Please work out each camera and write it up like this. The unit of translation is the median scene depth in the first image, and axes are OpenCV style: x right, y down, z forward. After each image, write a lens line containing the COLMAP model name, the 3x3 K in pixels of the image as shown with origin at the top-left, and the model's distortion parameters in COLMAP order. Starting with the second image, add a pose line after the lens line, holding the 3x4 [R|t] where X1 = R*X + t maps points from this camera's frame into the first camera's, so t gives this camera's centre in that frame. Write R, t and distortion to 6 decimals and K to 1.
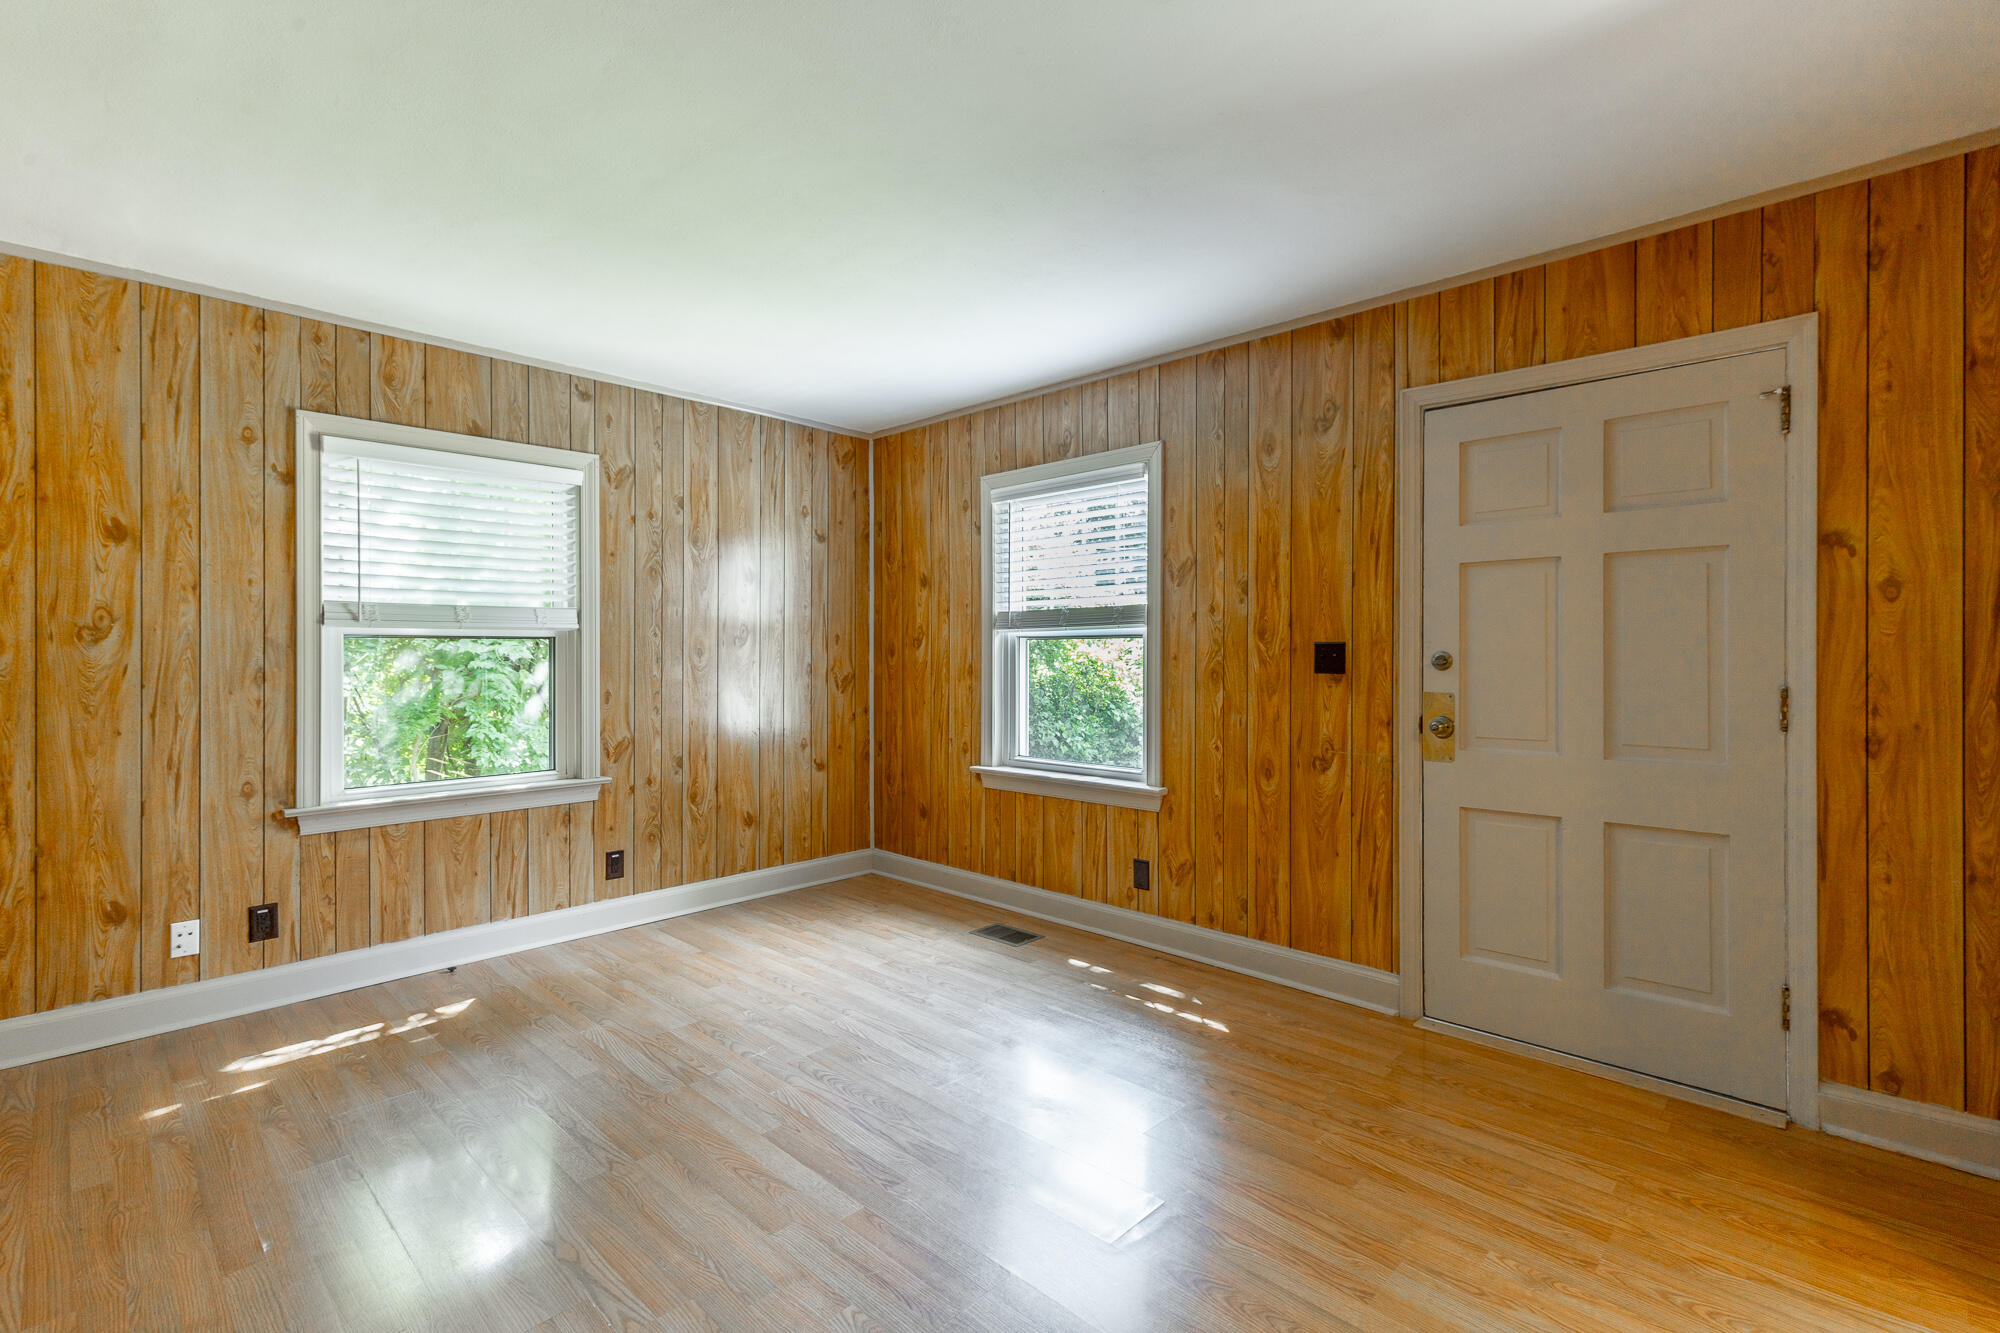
lens RADIAL K [[906.9, 0, 1011.3], [0, 906.9, 655.9], [0, 0, 1]] dist [0.006003, -0.000016]
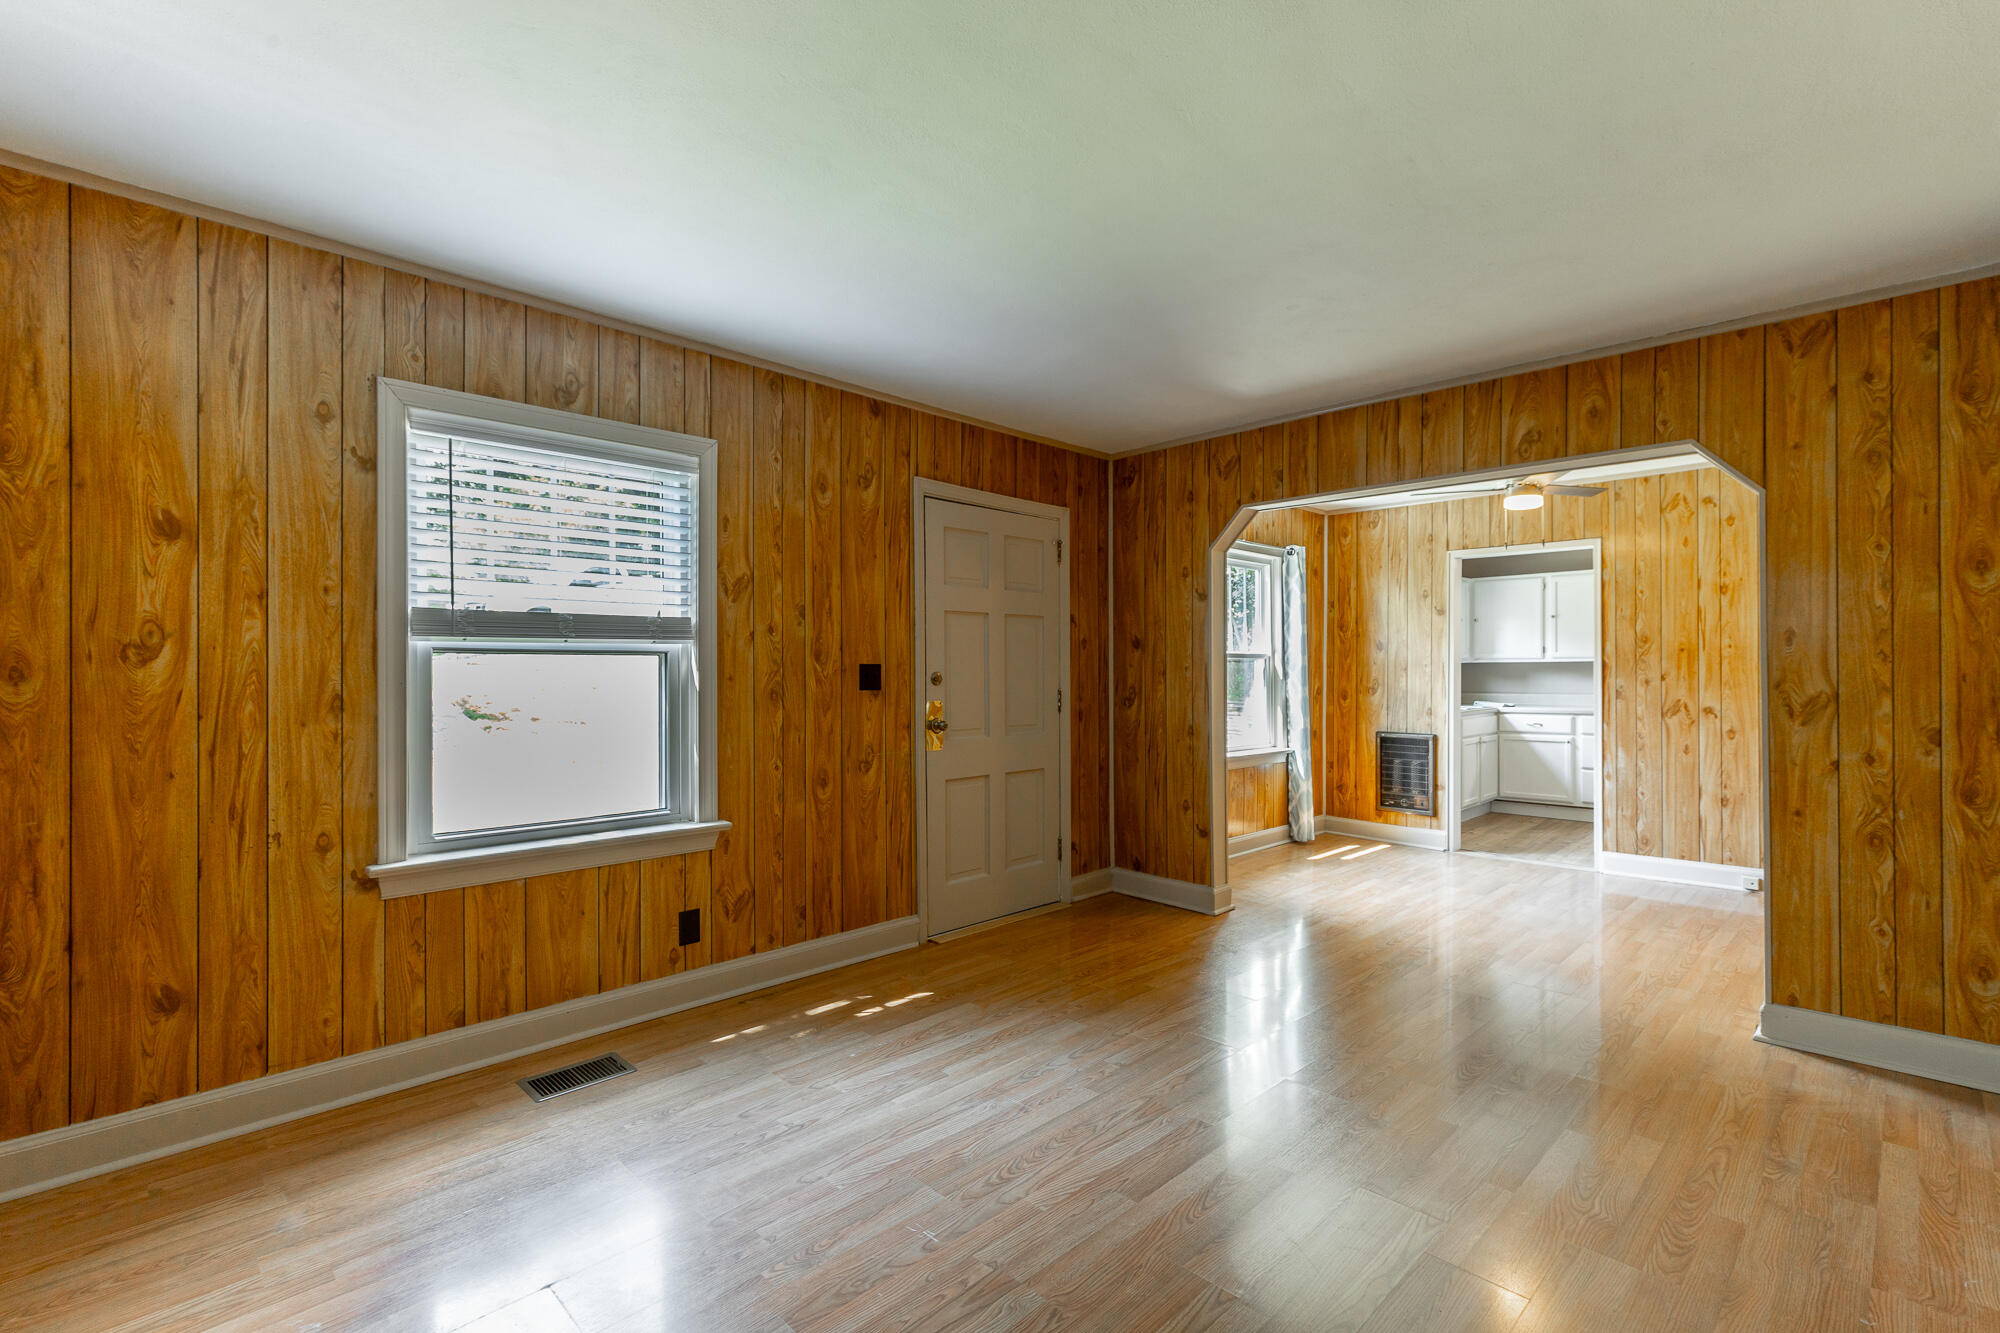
lens RADIAL K [[911.3, 0, 1009.5], [0, 911.3, 667.5], [0, 0, 1]] dist [0.000748, 0.000001]
pose [[0.014046, 0.002358, 0.999899, -0.771121], [0.001227, 0.999996, -0.002375, -0.006774], [-0.999901, 0.001260, 0.014043, 0.717233]]
